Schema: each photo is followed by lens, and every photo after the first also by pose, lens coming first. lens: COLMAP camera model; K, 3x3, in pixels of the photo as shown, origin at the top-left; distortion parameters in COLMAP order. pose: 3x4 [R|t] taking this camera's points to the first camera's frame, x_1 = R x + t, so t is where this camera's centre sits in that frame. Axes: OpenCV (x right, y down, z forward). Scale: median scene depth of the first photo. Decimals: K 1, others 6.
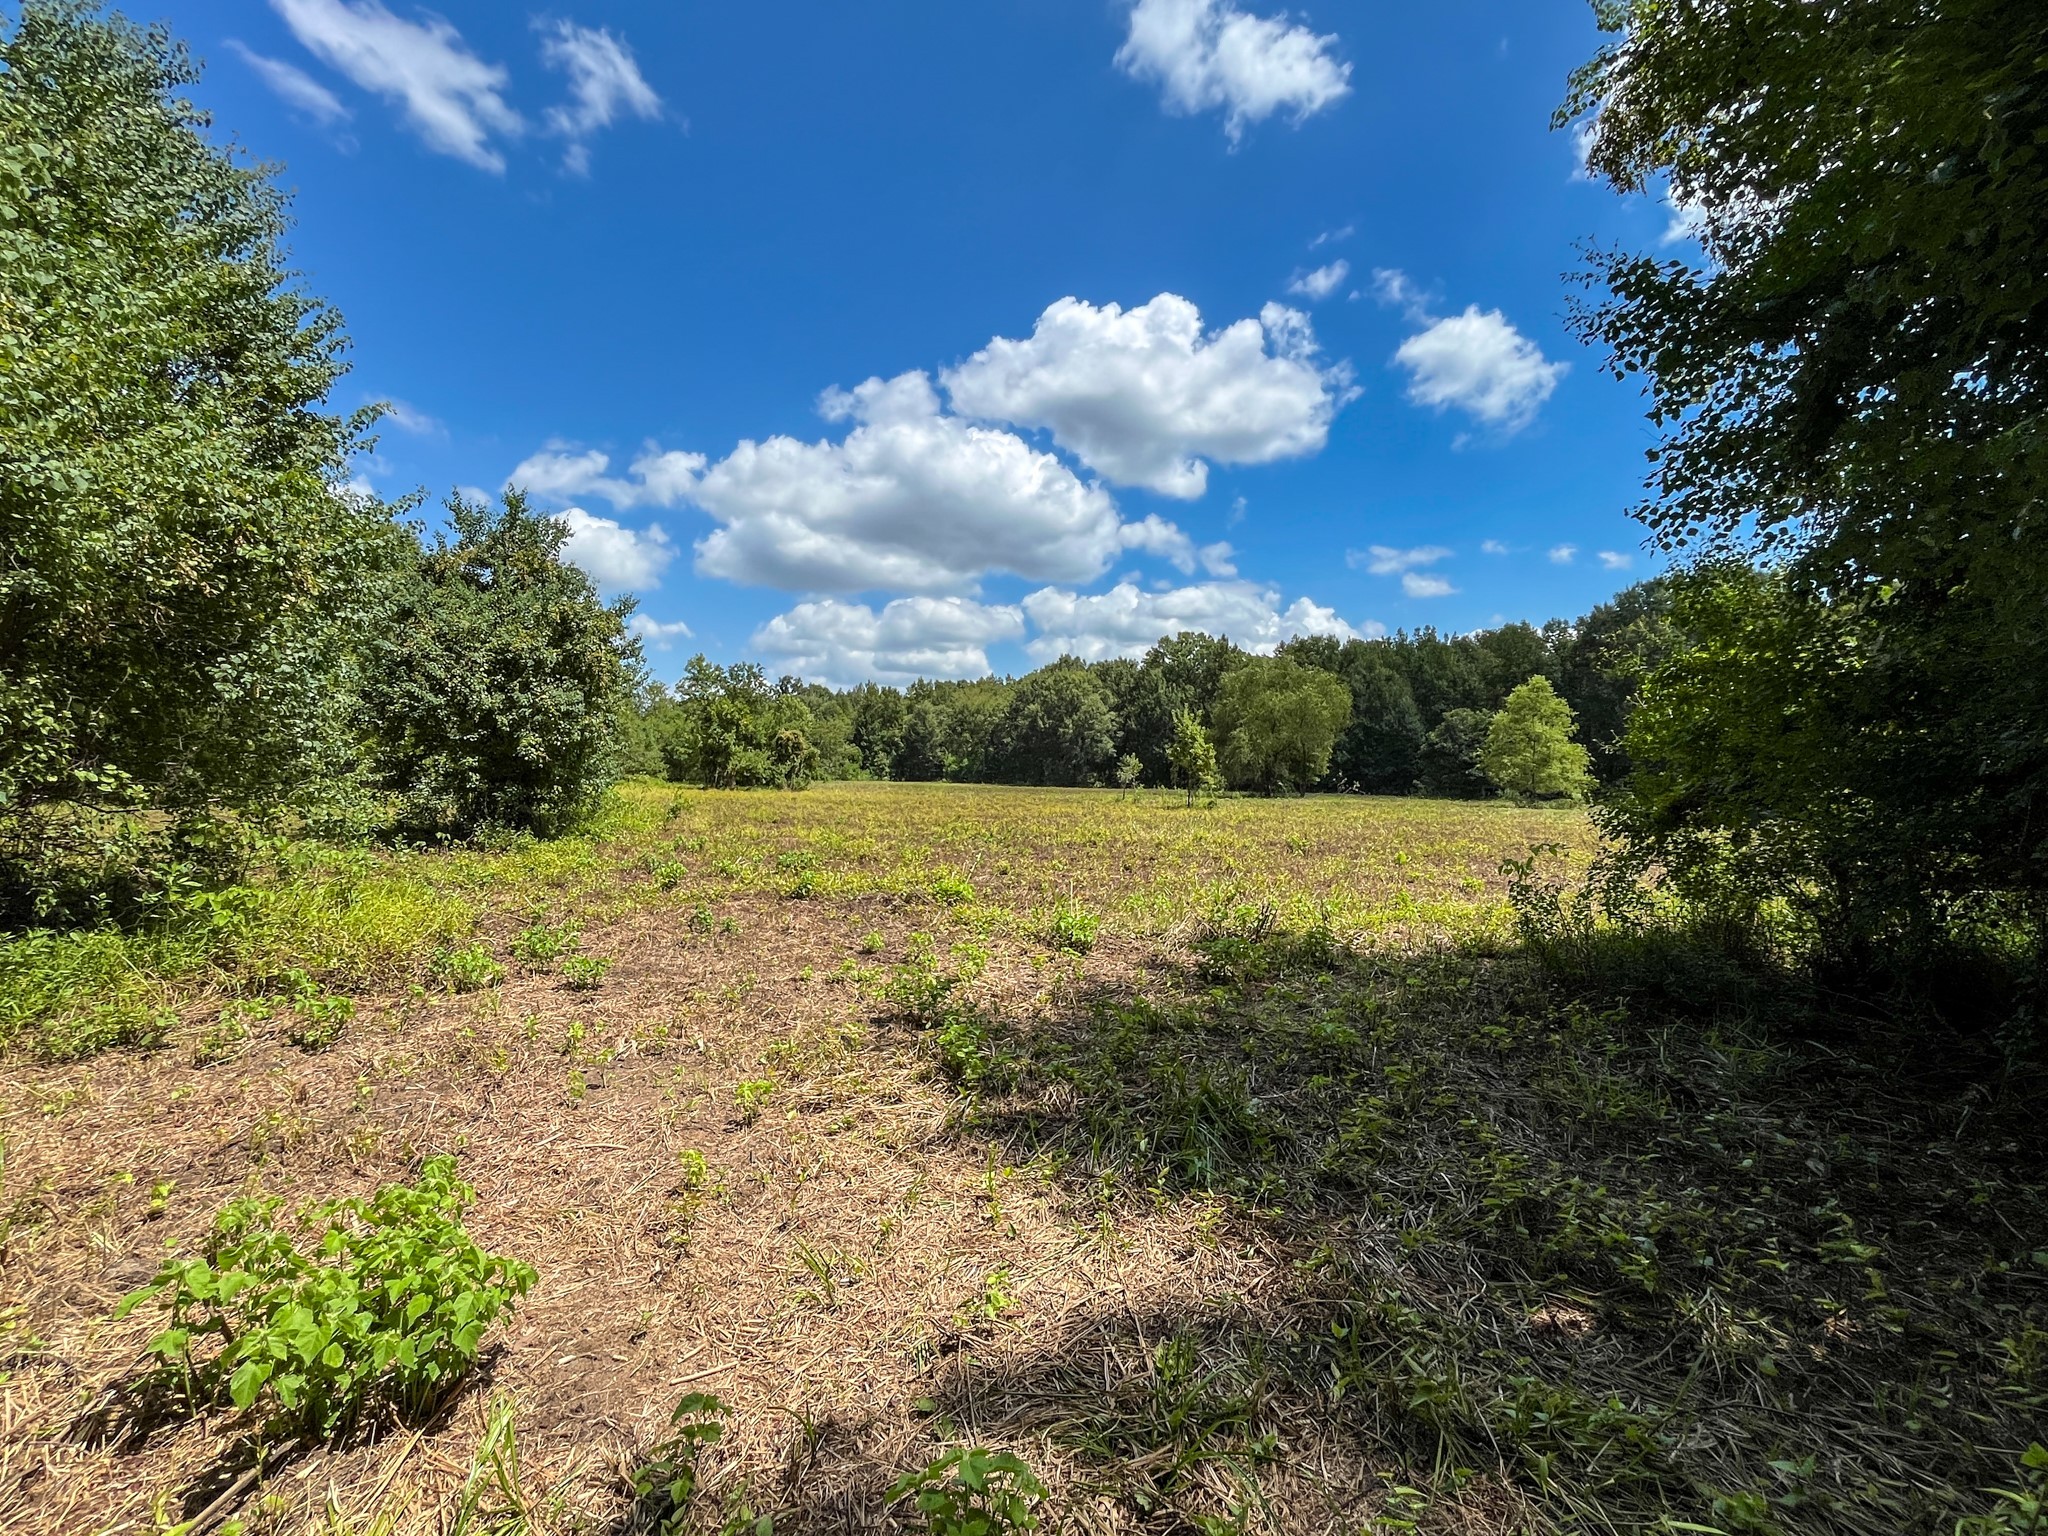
lens RADIAL K [[910.0, 0, 1039.3], [0, 910.0, 760.7], [0, 0, 1]] dist [-0.005235, 0.000768]
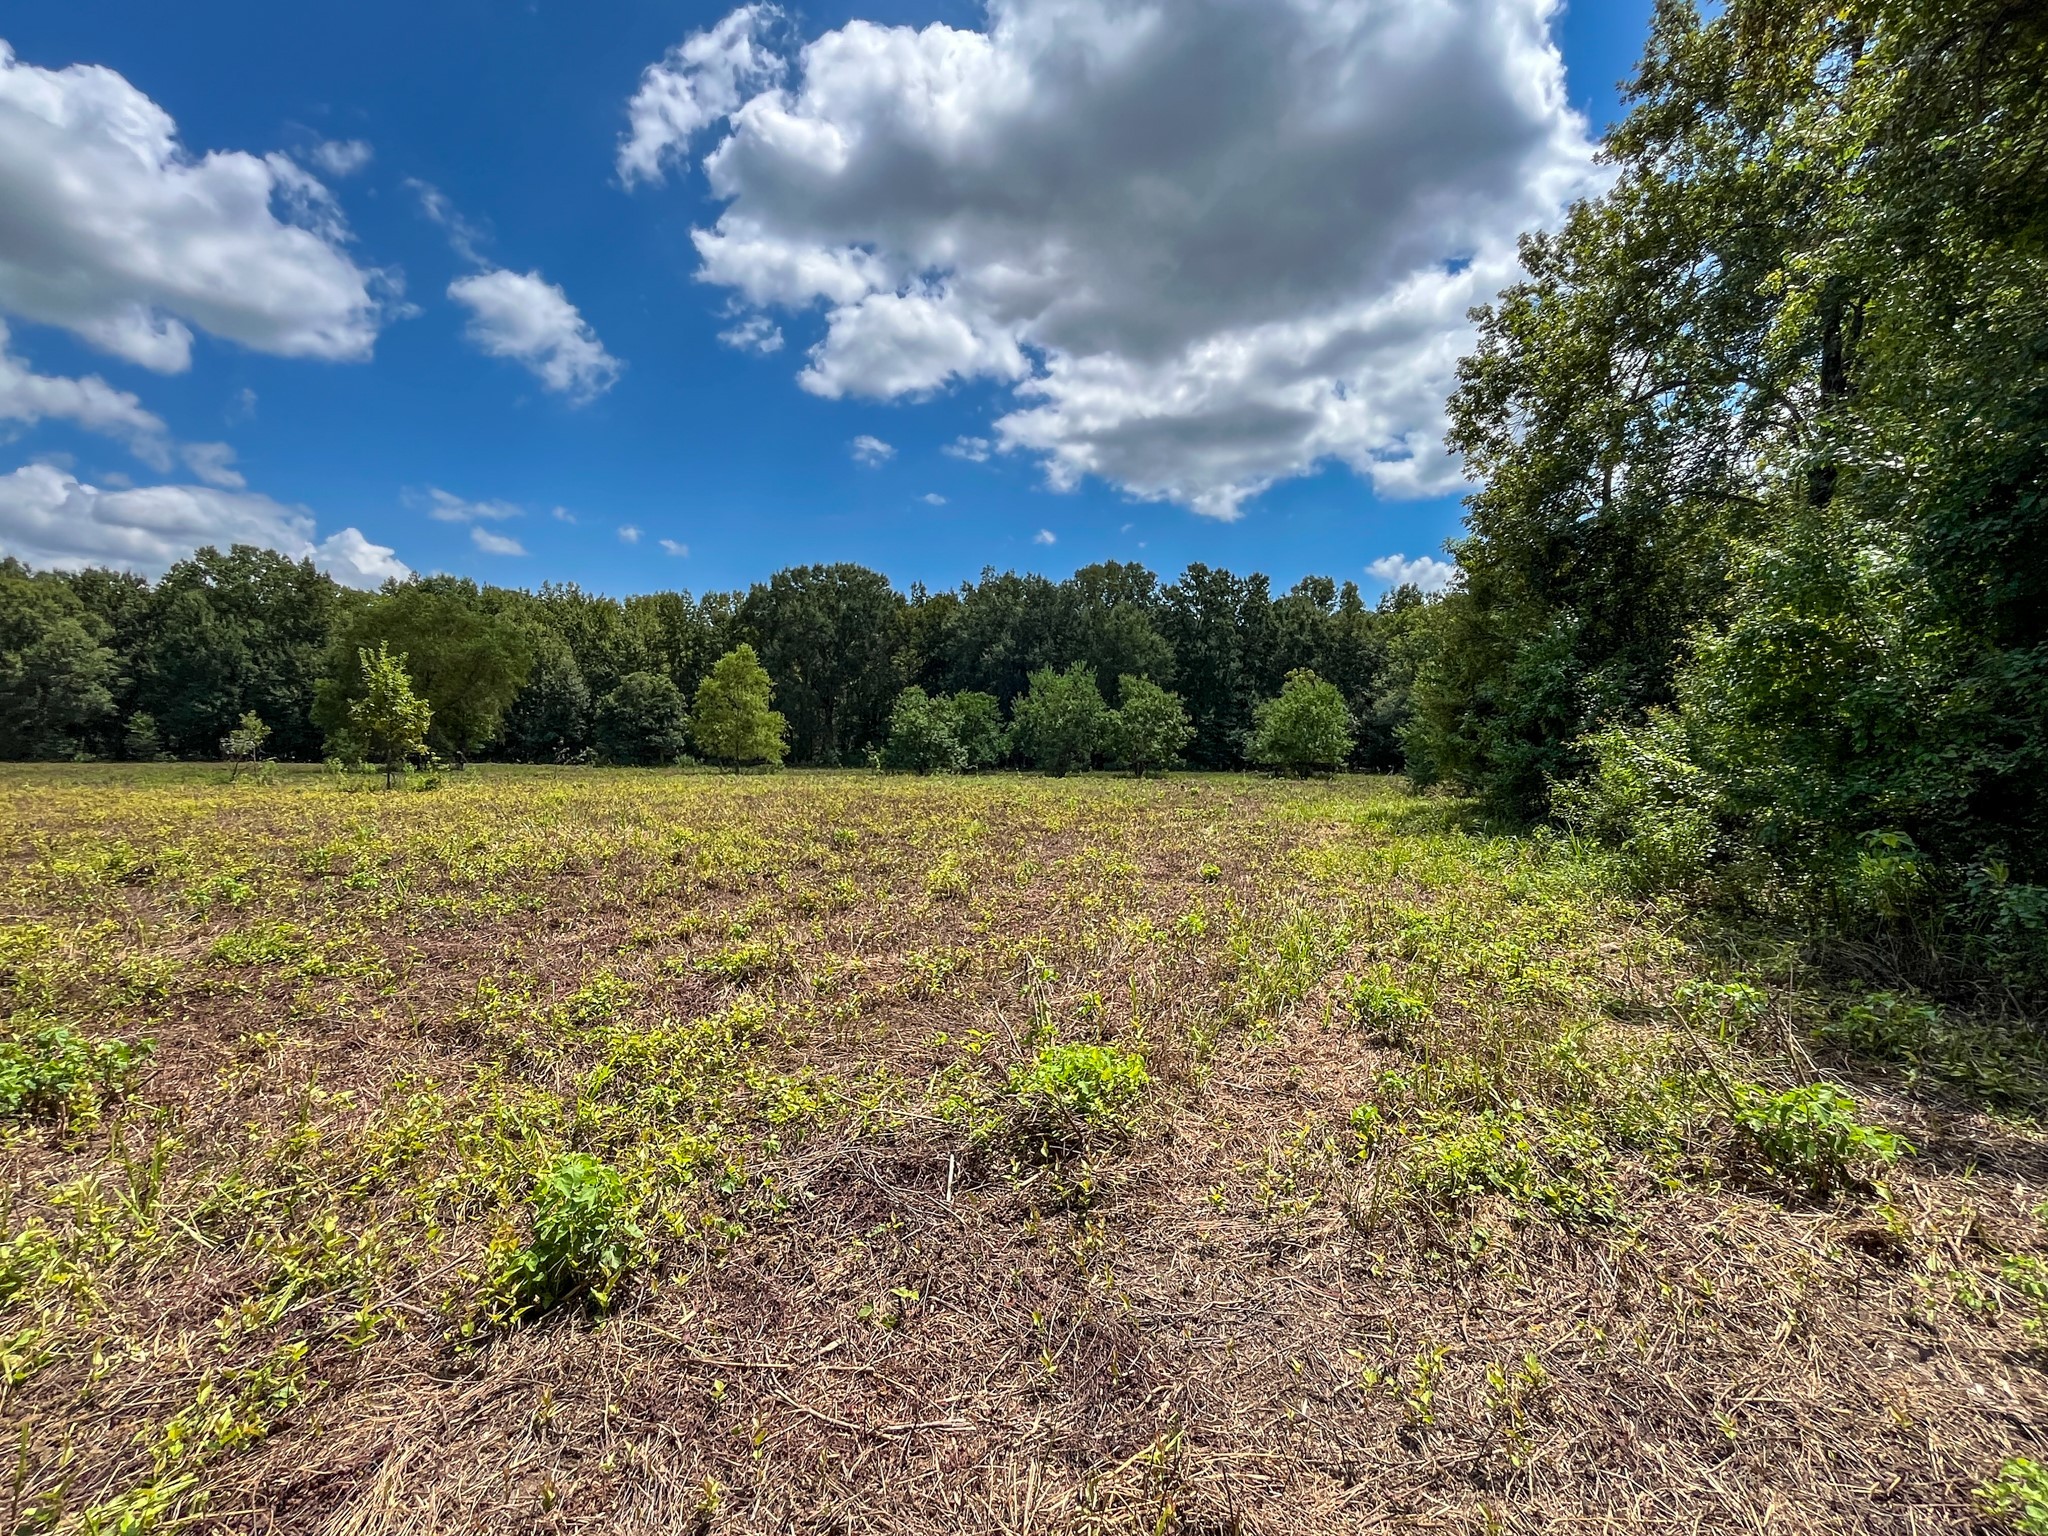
lens RADIAL K [[910.0, 0, 989.6], [0, 910.0, 761.6], [0, 0, 1]] dist [-0.005235, 0.000768]
pose [[0.621075, -0.017883, 0.783547, -0.061581], [-0.011354, 0.999429, 0.031810, 0.001604], [-0.783669, -0.028653, 0.620518, 0.128502]]
